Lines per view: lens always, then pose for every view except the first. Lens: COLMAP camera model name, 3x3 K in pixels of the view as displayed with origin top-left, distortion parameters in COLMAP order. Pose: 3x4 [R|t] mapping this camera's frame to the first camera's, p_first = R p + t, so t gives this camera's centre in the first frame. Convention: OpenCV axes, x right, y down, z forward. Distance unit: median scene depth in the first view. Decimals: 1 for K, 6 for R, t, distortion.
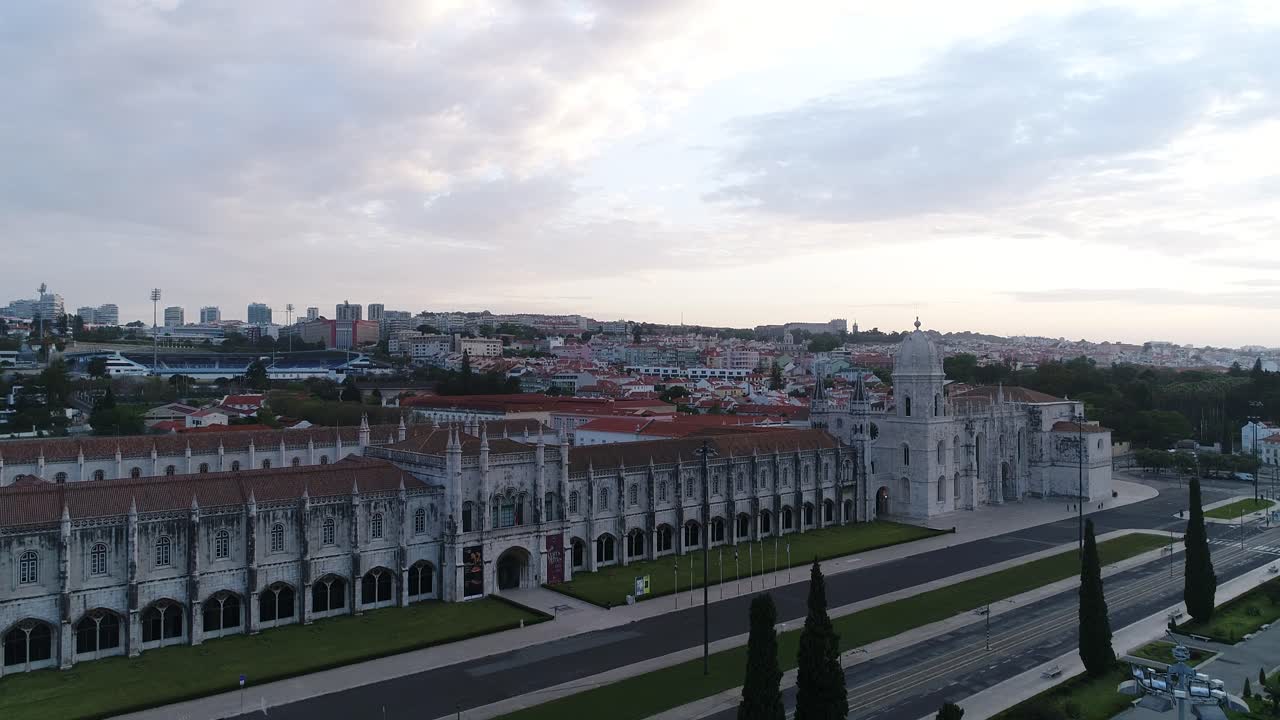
lens RADIAL K [[928.3, 0, 642.7], [0, 928.3, 360.4], [0, 0, 1]] dist [-0.007341, 0.003748]
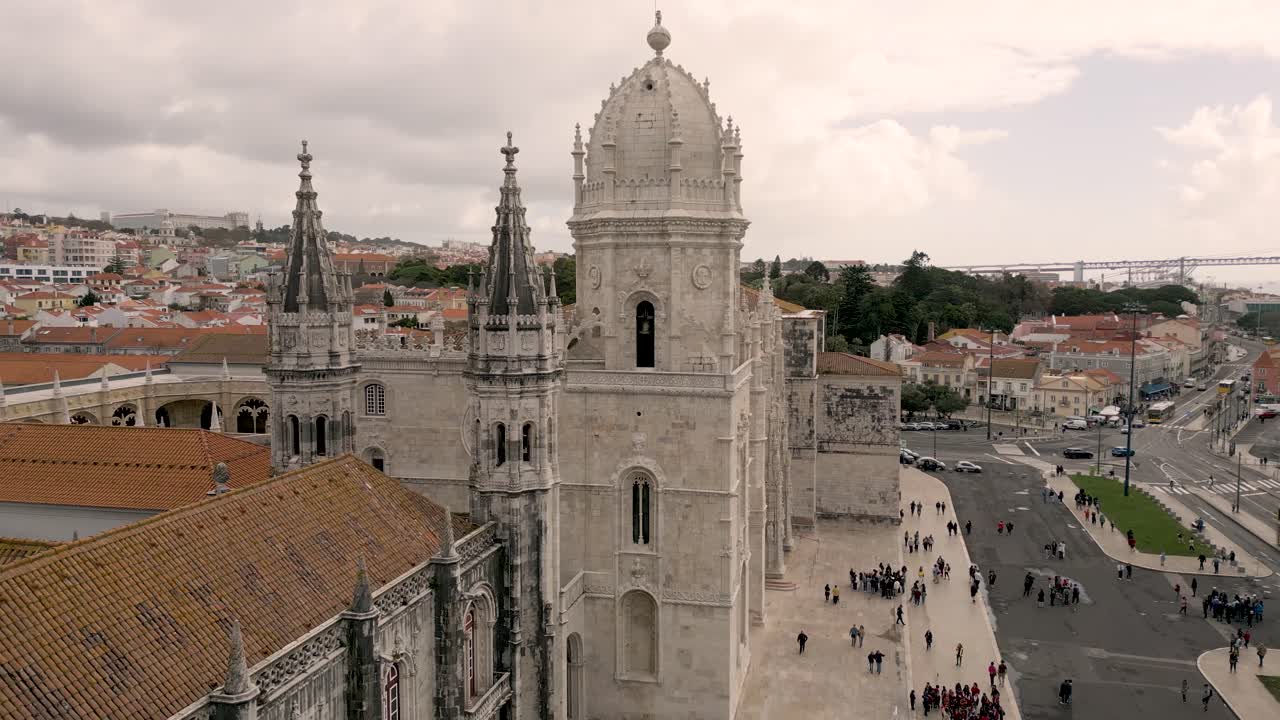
lens RADIAL K [[928.3, 0, 644.0], [0, 928.3, 354.8], [0, 0, 1]] dist [-0.007341, 0.003748]
pose [[0.809600, -0.041688, 0.585500, 0.097580], [-0.009297, 0.996439, 0.083803, 0.025860], [-0.586908, -0.073290, 0.806329, 0.608994]]
